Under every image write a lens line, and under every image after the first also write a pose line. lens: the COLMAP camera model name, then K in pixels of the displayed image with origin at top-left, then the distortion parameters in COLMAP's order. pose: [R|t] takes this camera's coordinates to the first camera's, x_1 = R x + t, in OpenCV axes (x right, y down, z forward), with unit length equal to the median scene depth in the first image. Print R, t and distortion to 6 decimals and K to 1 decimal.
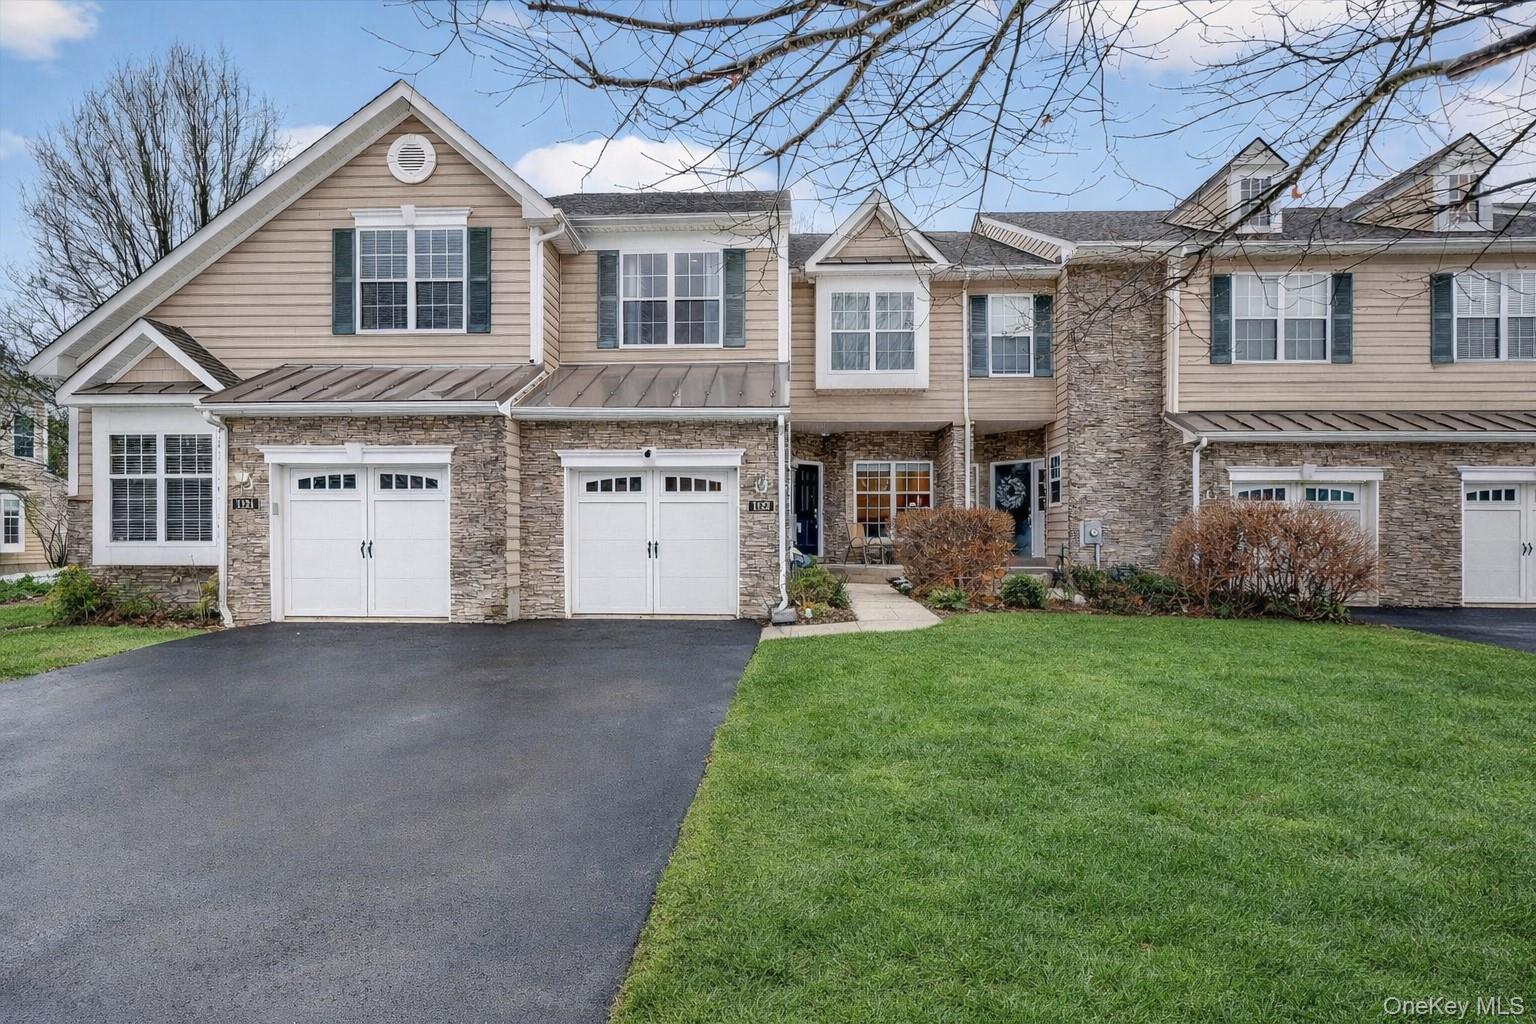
lens RADIAL K [[646.7, 0, 773.1], [0, 646.7, 518.2], [0, 0, 1]] dist [-0.015633, -0.000159]
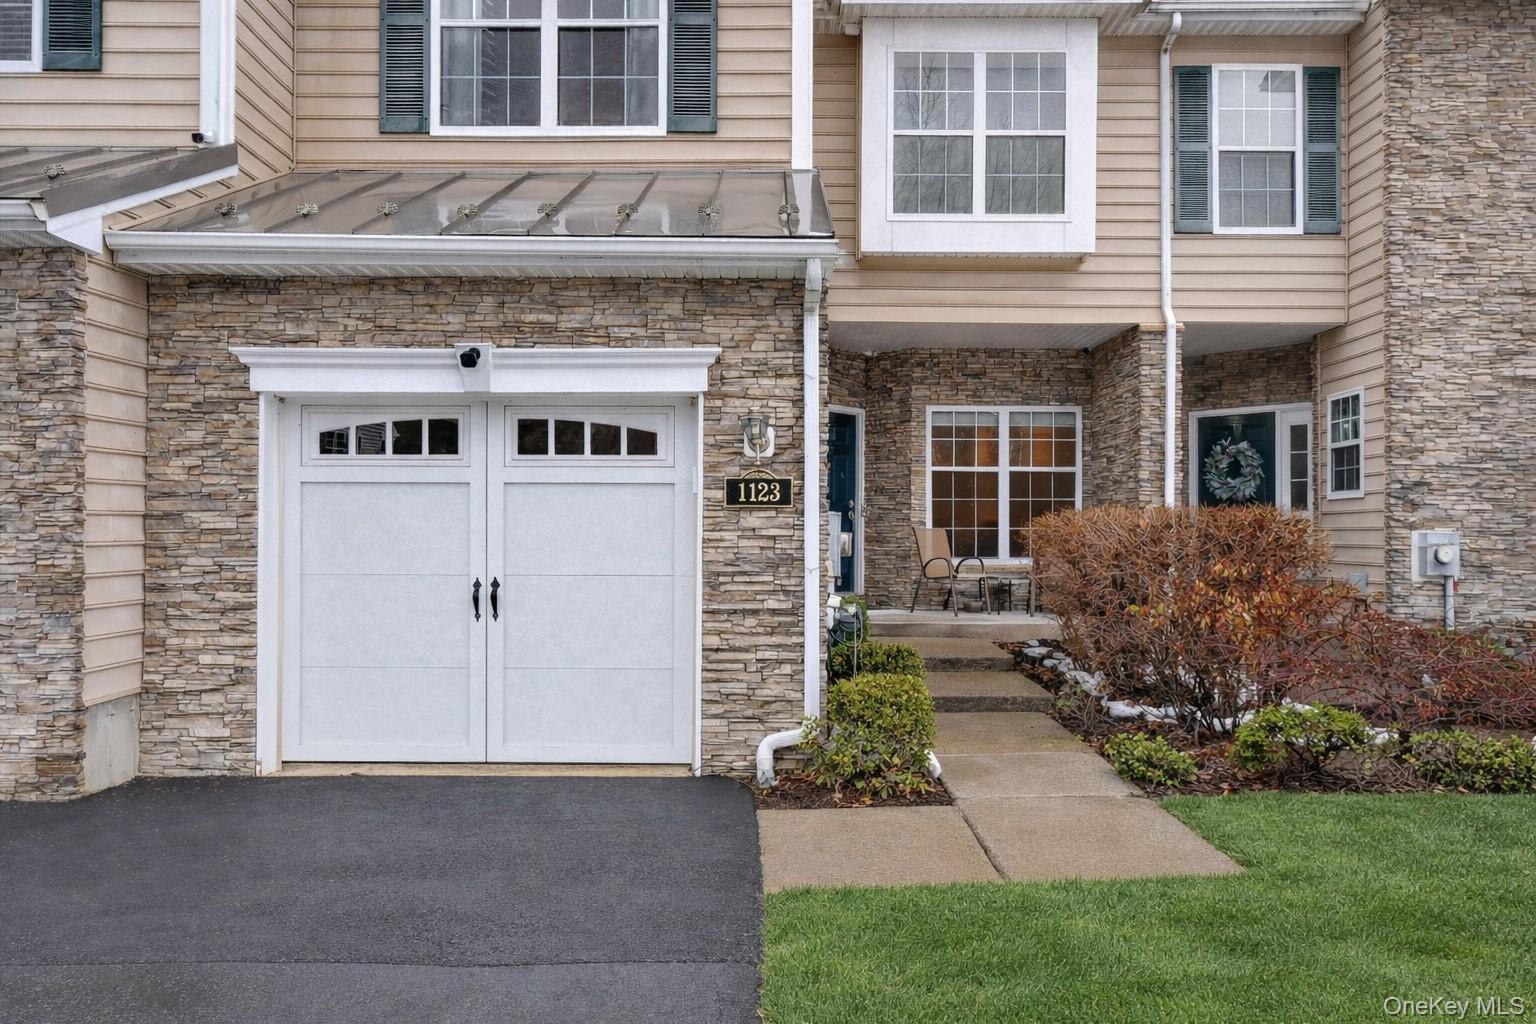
lens RADIAL K [[646.7, 0, 761.2], [0, 646.7, 507.6], [0, 0, 1]] dist [-0.015633, -0.000159]
pose [[0.998823, 0.004483, 0.048297, -0.032751], [-0.004457, 0.999990, -0.000659, -0.008702], [-0.048300, 0.000443, 0.998833, 0.551871]]
